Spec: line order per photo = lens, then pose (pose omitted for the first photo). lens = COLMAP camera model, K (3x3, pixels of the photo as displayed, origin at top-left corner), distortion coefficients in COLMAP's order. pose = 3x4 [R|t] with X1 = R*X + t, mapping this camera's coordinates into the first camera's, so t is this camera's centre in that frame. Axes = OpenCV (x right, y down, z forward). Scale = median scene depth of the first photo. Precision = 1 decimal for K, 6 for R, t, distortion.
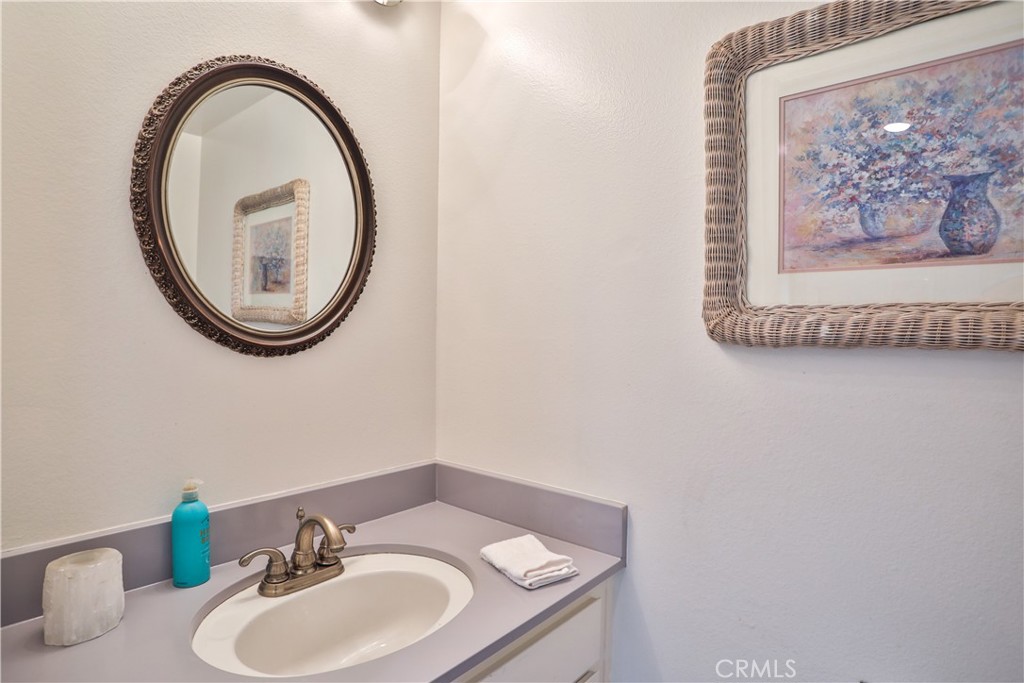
lens RADIAL K [[523.3, 0, 504.4], [0, 523.3, 339.1], [0, 0, 1]] dist [-0.047171, 0.011138]
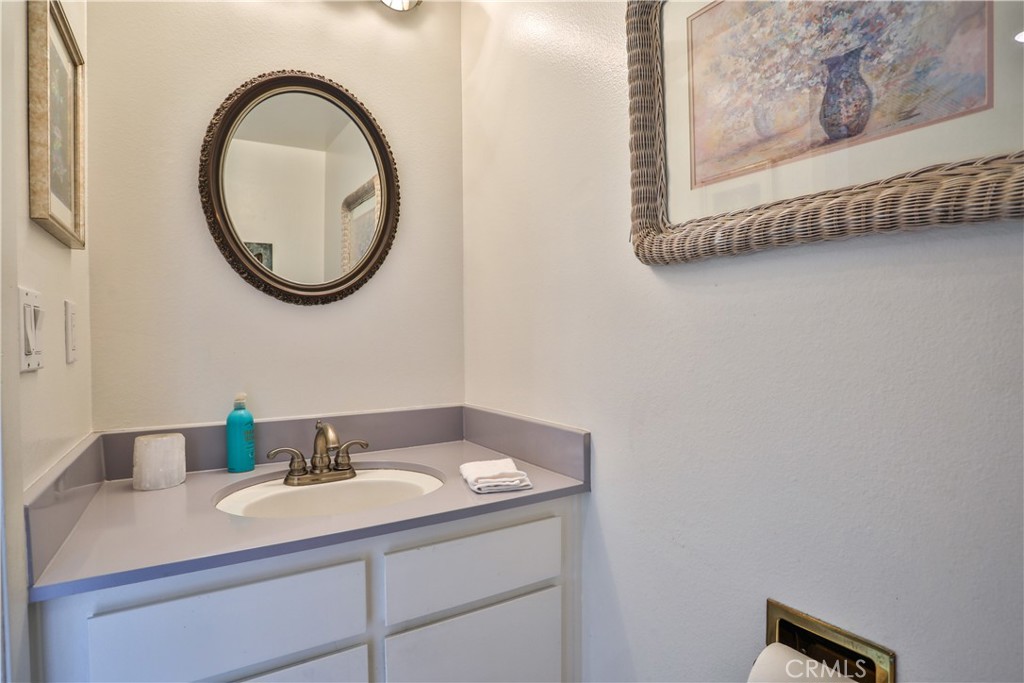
lens RADIAL K [[523.3, 0, 501.7], [0, 523.3, 337.3], [0, 0, 1]] dist [-0.047171, 0.011138]
pose [[0.952915, -0.016953, -0.302762, 0.448767], [0.015179, 0.999851, -0.008211, 0.153641], [0.302856, 0.003229, 0.953031, -0.072770]]
